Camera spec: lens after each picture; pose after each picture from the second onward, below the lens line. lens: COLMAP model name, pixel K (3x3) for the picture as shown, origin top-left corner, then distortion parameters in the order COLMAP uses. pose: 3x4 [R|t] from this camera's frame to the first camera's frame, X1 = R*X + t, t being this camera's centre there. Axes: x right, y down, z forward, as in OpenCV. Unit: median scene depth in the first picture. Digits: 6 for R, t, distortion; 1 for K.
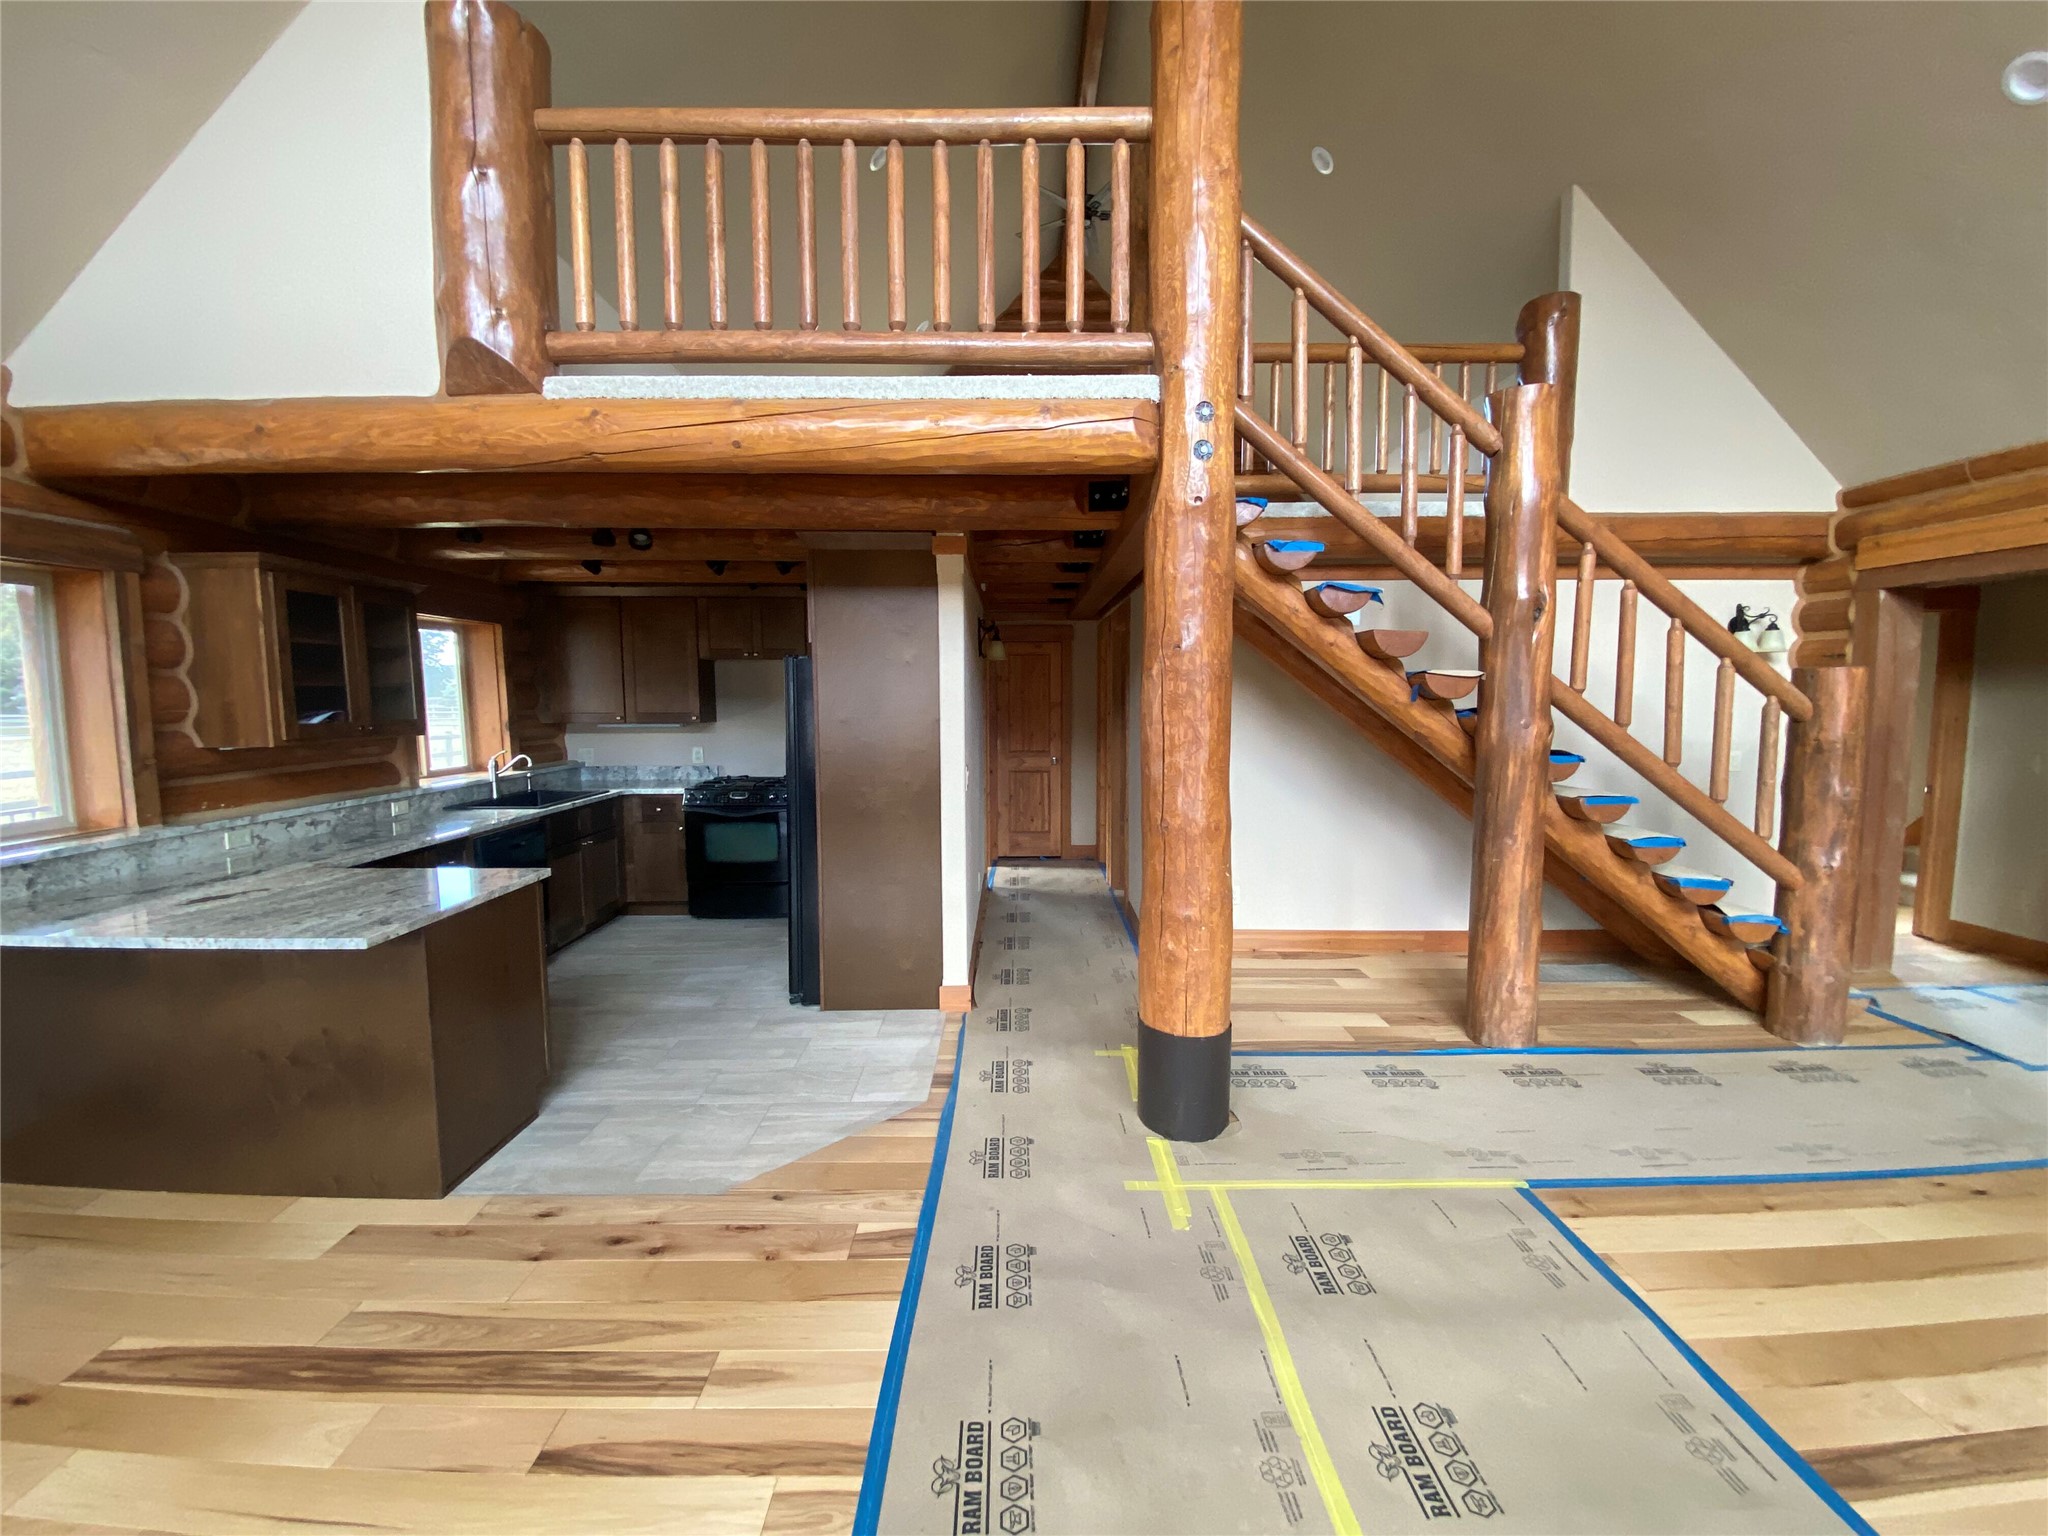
lens RADIAL K [[826.3, 0, 1024.8], [0, 826.3, 769.1], [0, 0, 1]] dist [0.014231, -0.016563]
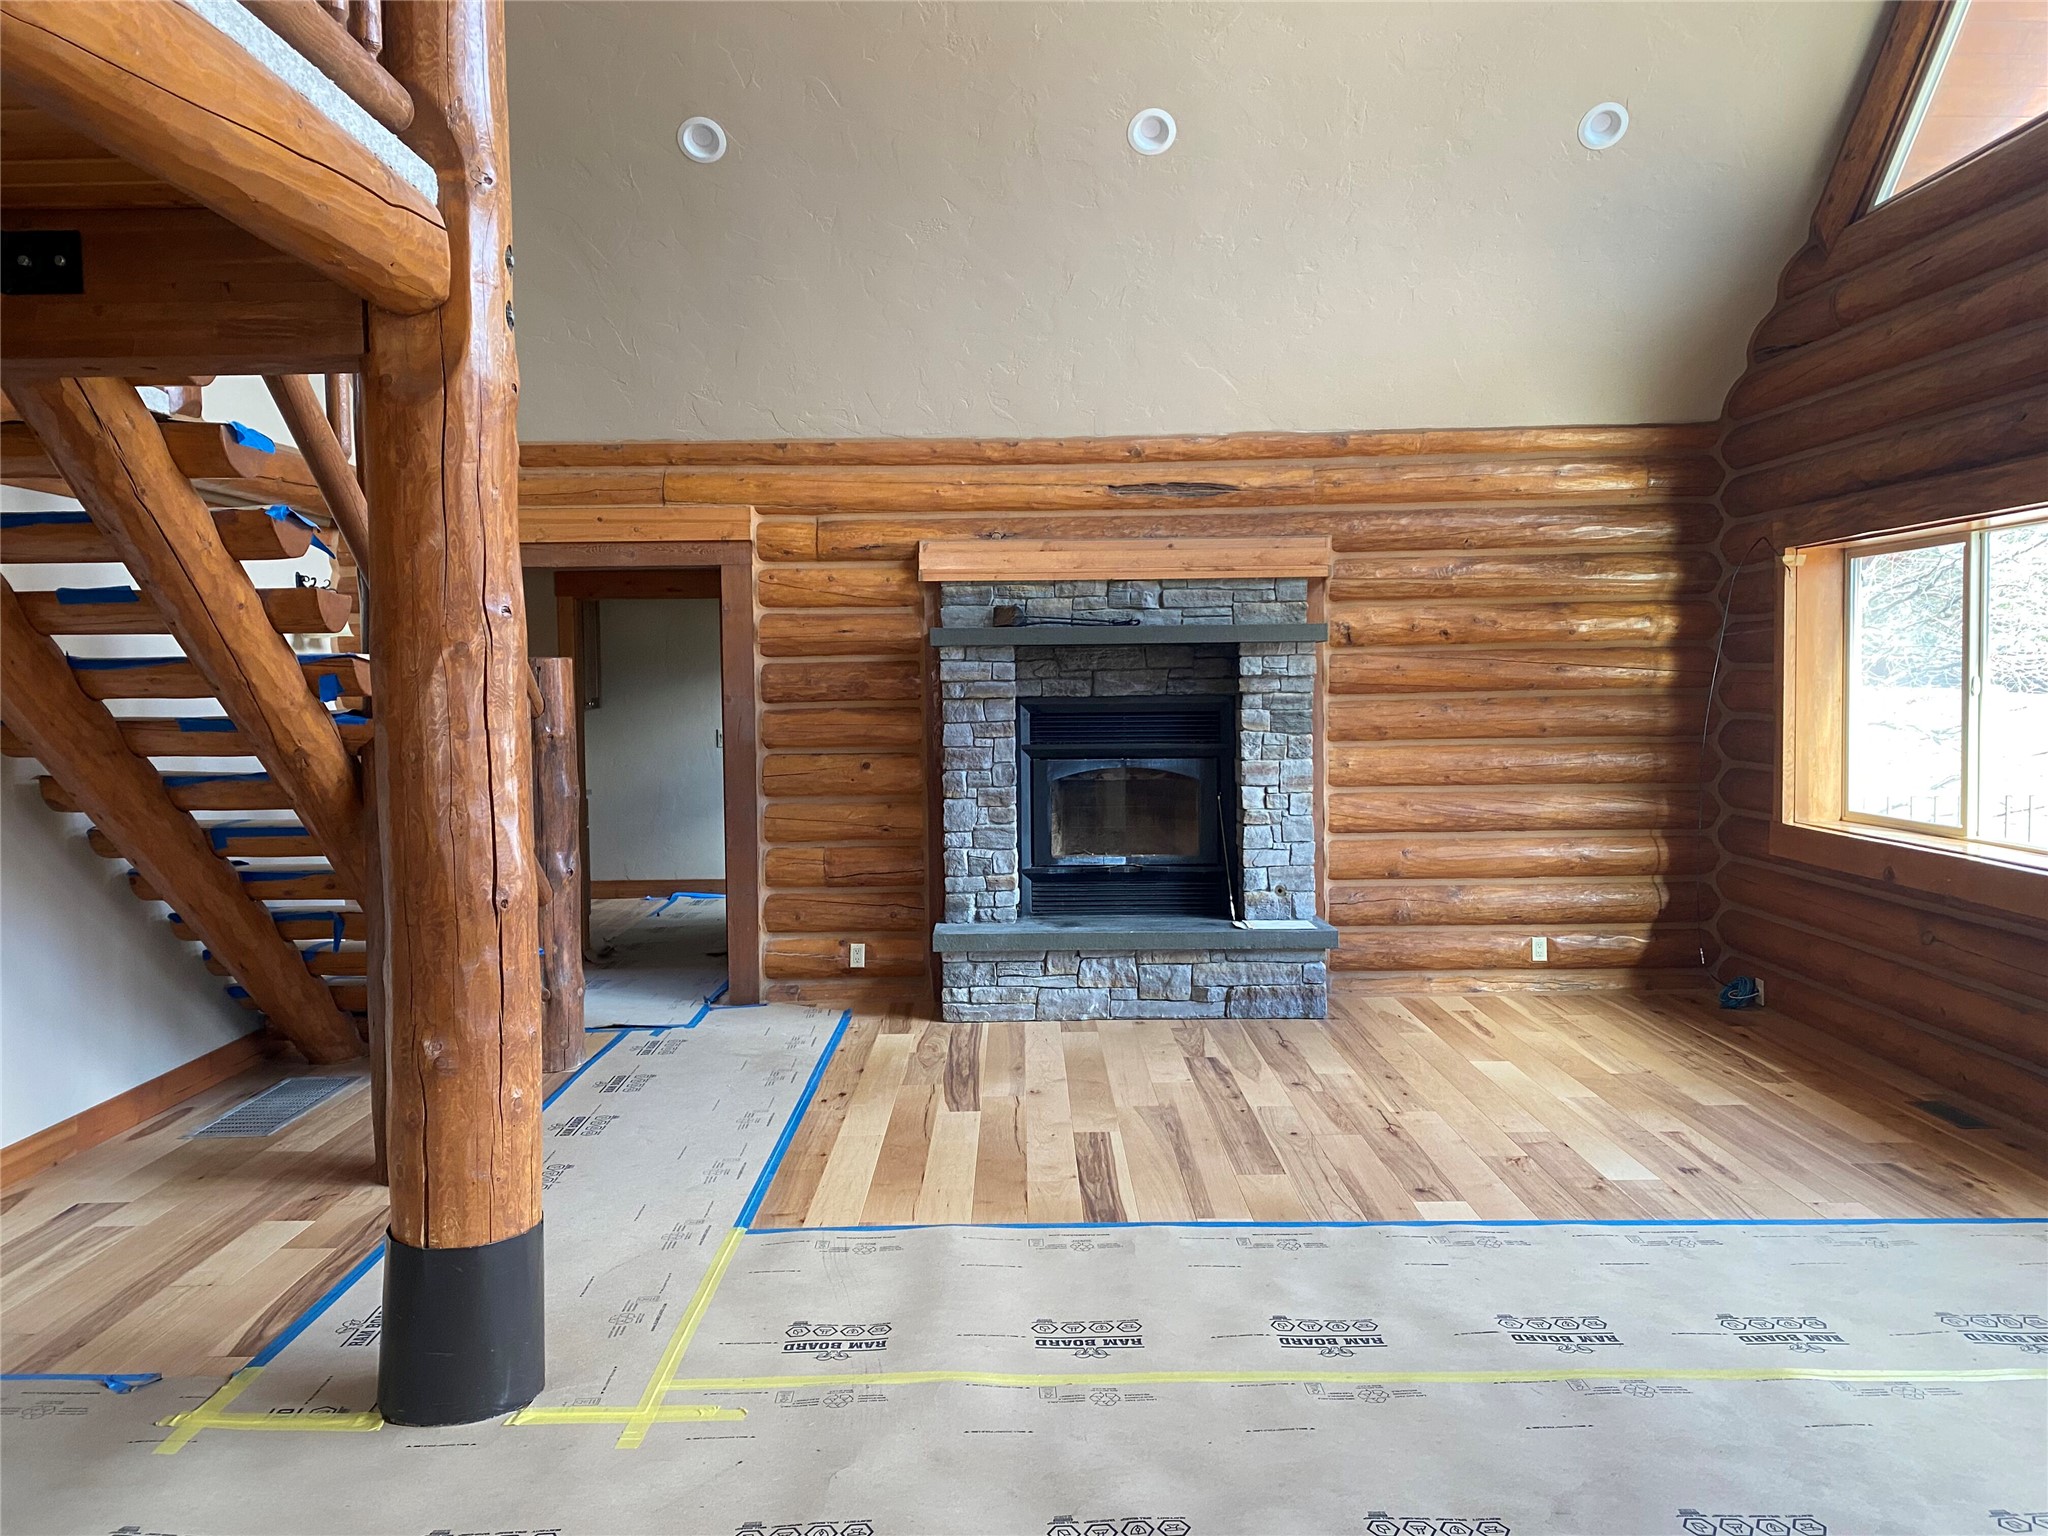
lens RADIAL K [[1562.9, 0, 1020.8], [0, 1562.9, 751.9], [0, 0, 1]] dist [0.033470, -0.027236]
pose [[0.004737, -0.043849, 0.999027, -0.799319], [0.103458, 0.993698, 0.043125, -0.040118], [-0.994623, 0.103153, 0.009244, 0.471524]]
